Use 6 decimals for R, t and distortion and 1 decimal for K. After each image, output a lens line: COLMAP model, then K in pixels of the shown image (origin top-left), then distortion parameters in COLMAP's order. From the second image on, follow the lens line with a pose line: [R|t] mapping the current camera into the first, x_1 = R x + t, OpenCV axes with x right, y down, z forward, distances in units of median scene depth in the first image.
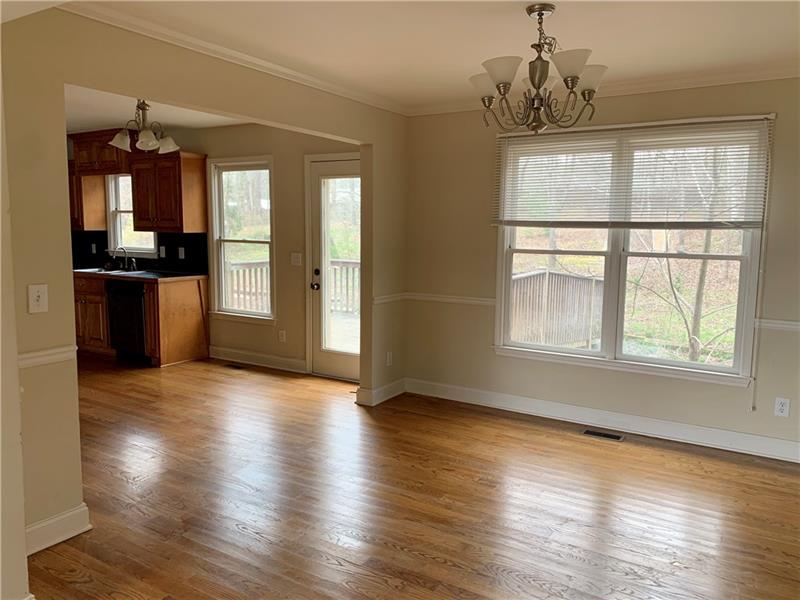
lens RADIAL K [[616.0, 0, 400.0], [0, 616.0, 300.0], [0, 0, 1]] dist [0.090659, -0.132594]
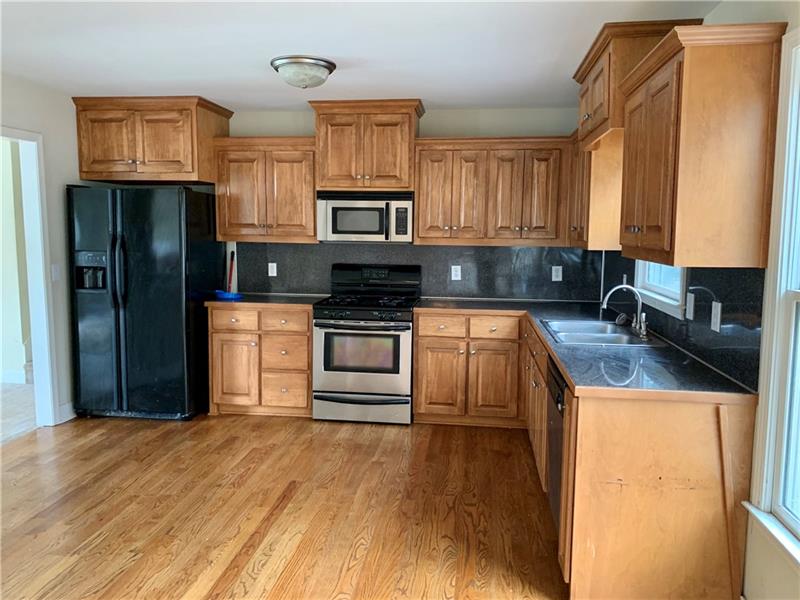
lens RADIAL K [[616.0, 0, 400.0], [0, 616.0, 300.0], [0, 0, 1]] dist [0.090659, -0.132594]
pose [[0.418123, 0.094373, -0.903475, -0.092649], [-0.107821, 0.992714, 0.053795, -0.088945], [0.901969, 0.074920, 0.425252, 0.692359]]
